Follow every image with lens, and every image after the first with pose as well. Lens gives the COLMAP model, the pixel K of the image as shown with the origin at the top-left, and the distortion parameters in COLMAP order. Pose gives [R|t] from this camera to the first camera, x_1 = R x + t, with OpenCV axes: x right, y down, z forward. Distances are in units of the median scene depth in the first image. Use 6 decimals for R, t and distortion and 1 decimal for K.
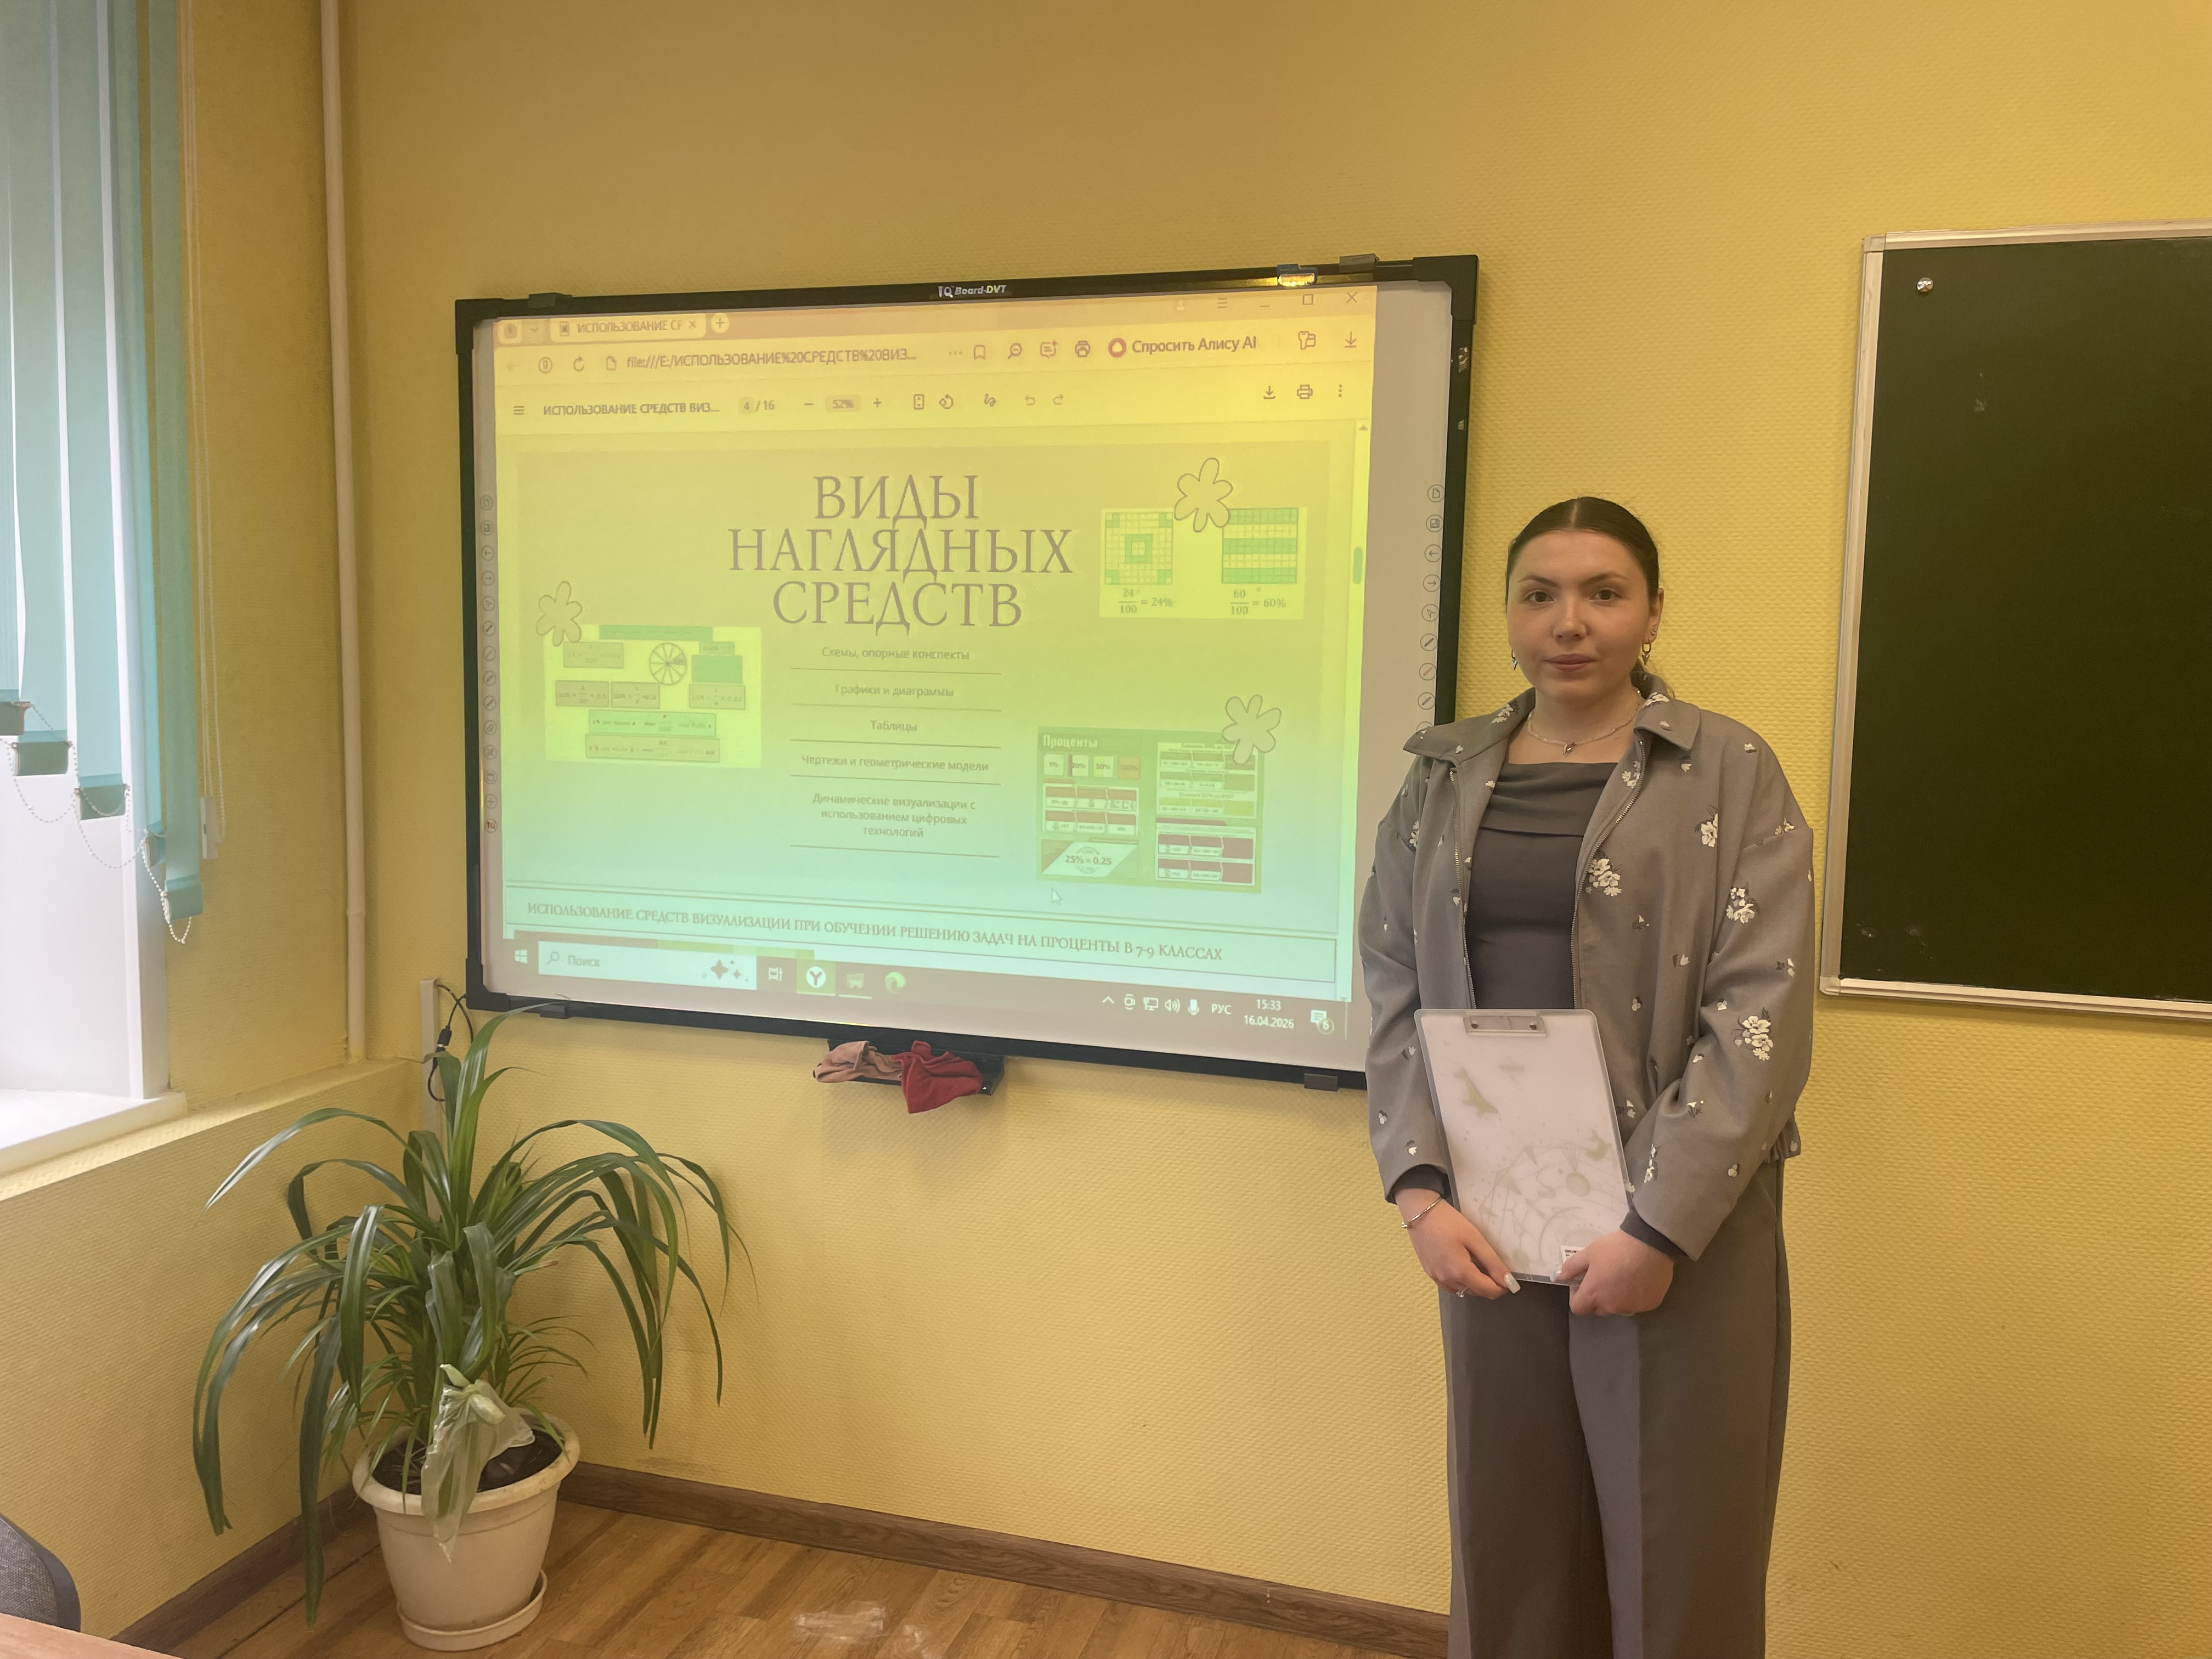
lens RADIAL K [[1701.0, 0, 1106.0], [0, 1701.0, 829.5], [0, 0, 1]] dist [0.098459, -0.131565]
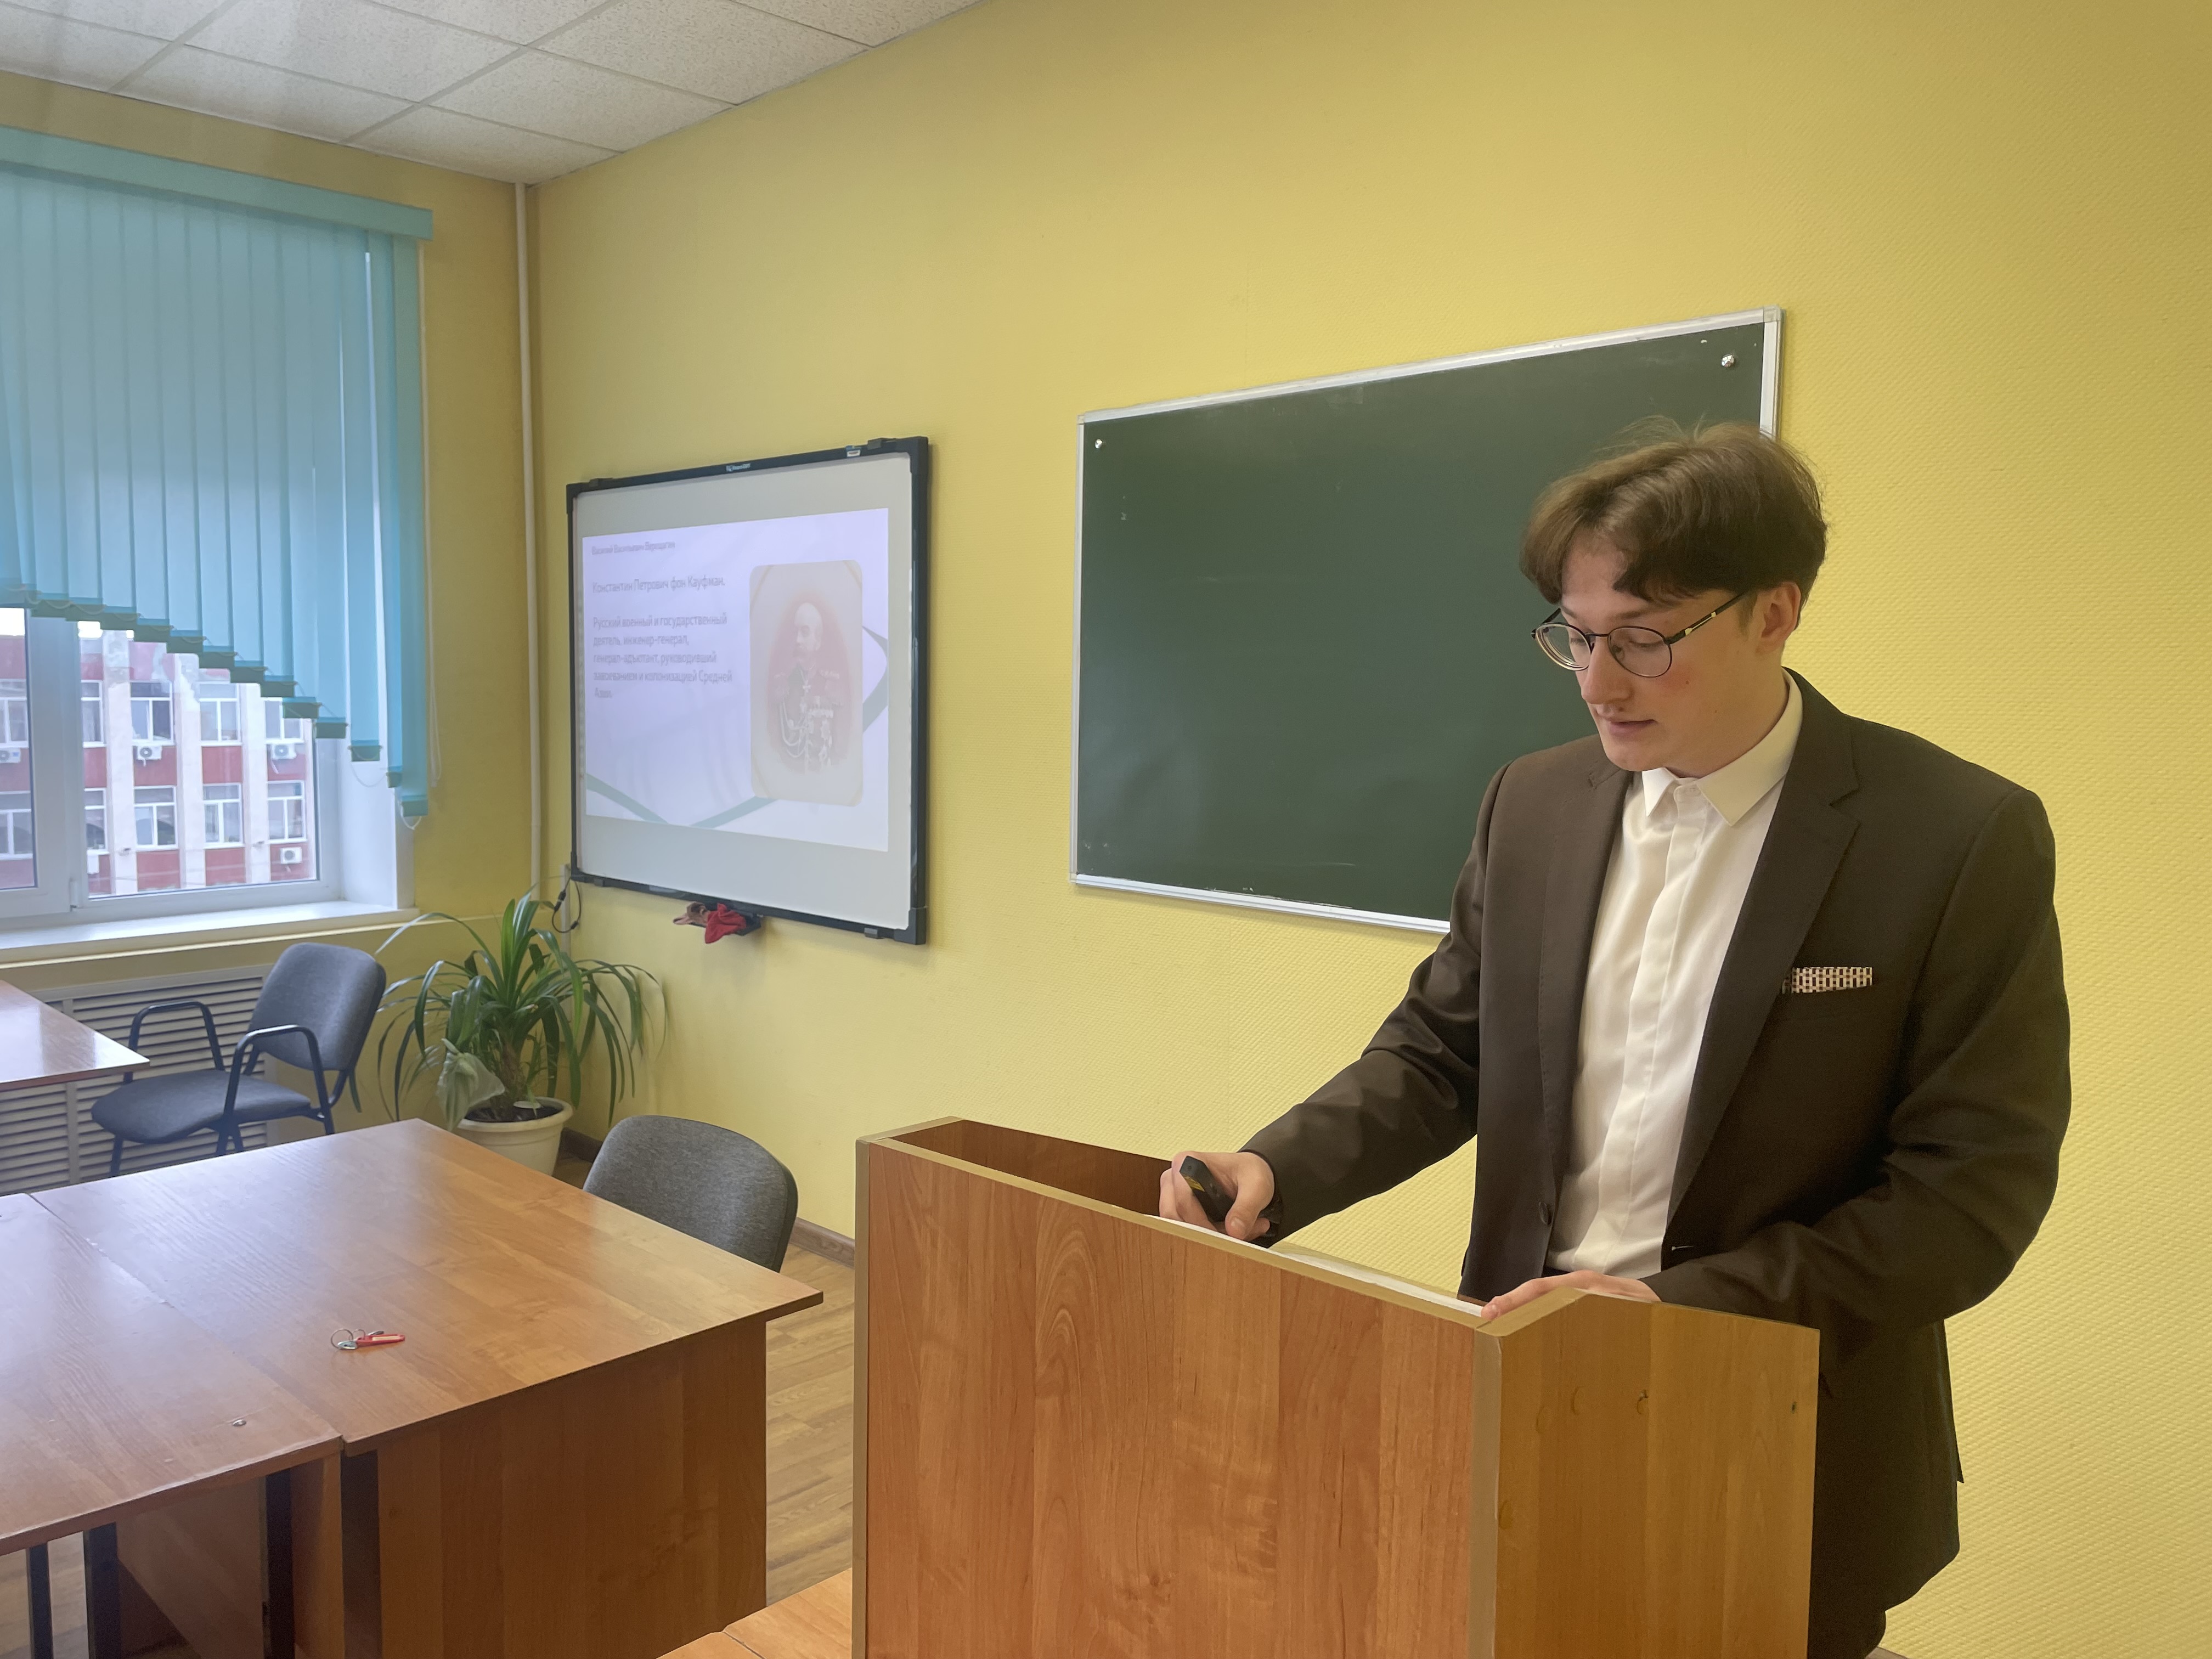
lens RADIAL K [[1701.0, 0, 1106.0], [0, 1701.0, 829.5], [0, 0, 1]] dist [0.098459, -0.131565]
pose [[0.883672, 0.032369, -0.466986, 1.065221], [-0.043247, 0.998985, -0.012591, 0.057173], [0.466105, 0.031322, 0.884175, -0.346536]]
